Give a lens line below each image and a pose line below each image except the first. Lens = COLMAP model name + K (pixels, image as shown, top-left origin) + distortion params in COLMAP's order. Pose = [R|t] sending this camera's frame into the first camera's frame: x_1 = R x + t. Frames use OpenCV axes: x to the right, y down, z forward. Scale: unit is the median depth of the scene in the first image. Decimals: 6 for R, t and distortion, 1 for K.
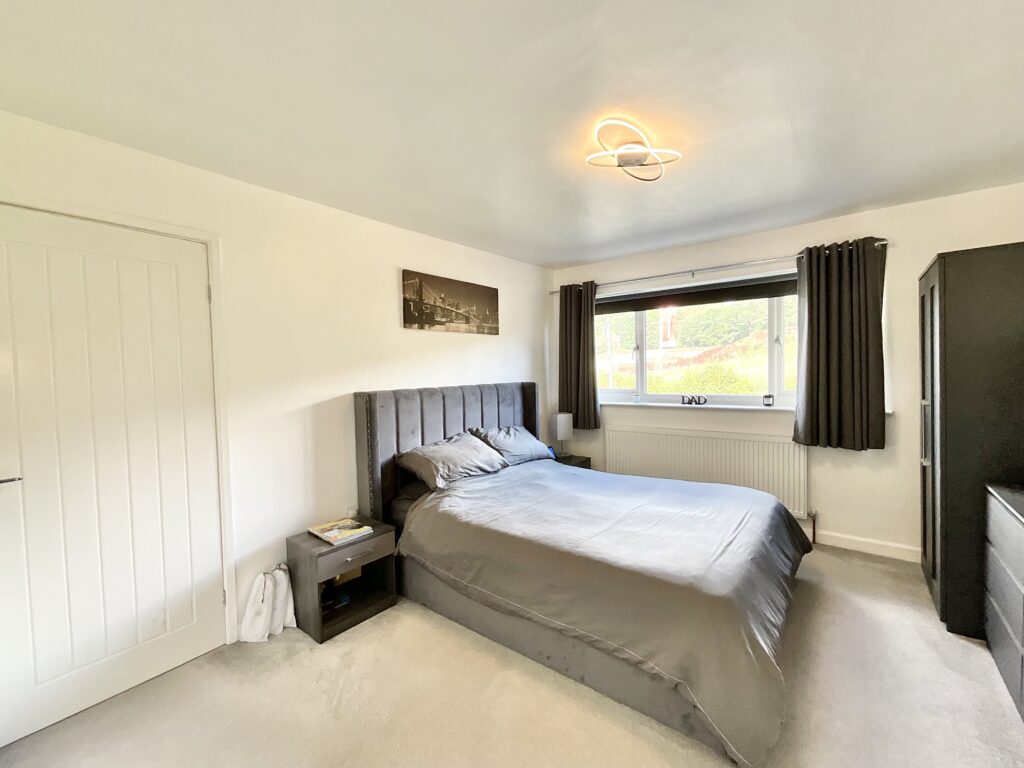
lens RADIAL K [[430.4, 0, 512.0], [0, 430.4, 384.0], [0, 0, 1]] dist [-0.001993, -0.000040]
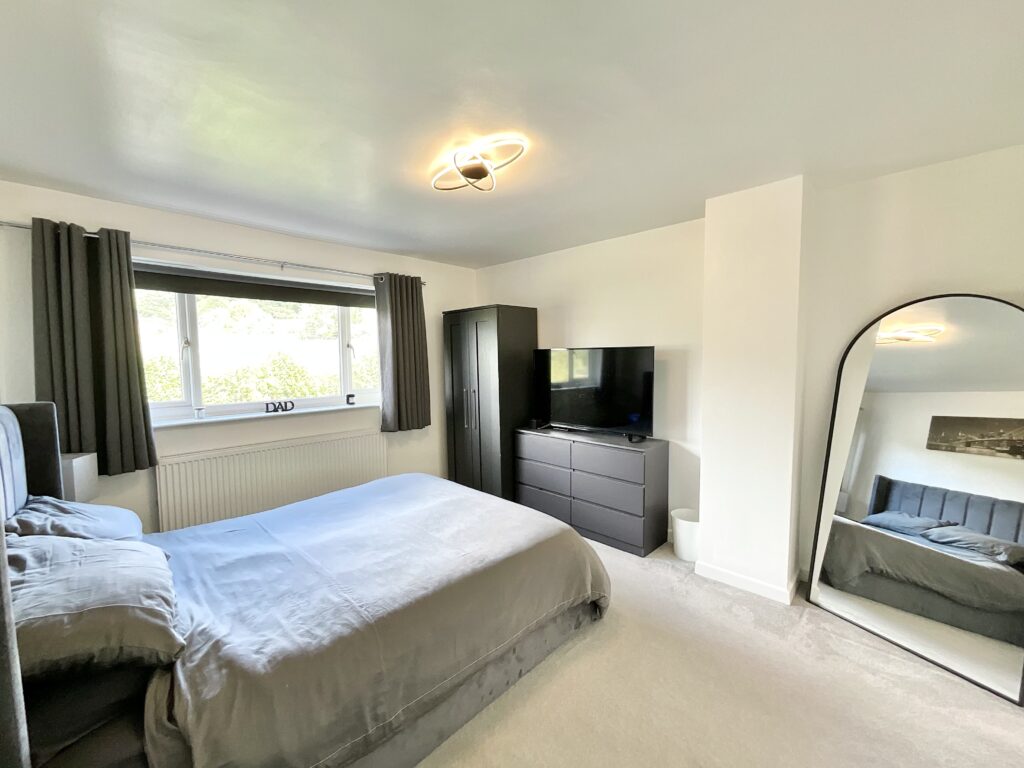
lens RADIAL K [[411.7, 0, 512.0], [0, 411.7, 384.0], [0, 0, 1]] dist [0.000799, 0.000033]
pose [[0.112769, -0.040578, 0.992792, -0.380010], [0.043816, 0.998397, 0.035830, -0.019695], [-0.992655, 0.039459, 0.114366, 0.426769]]
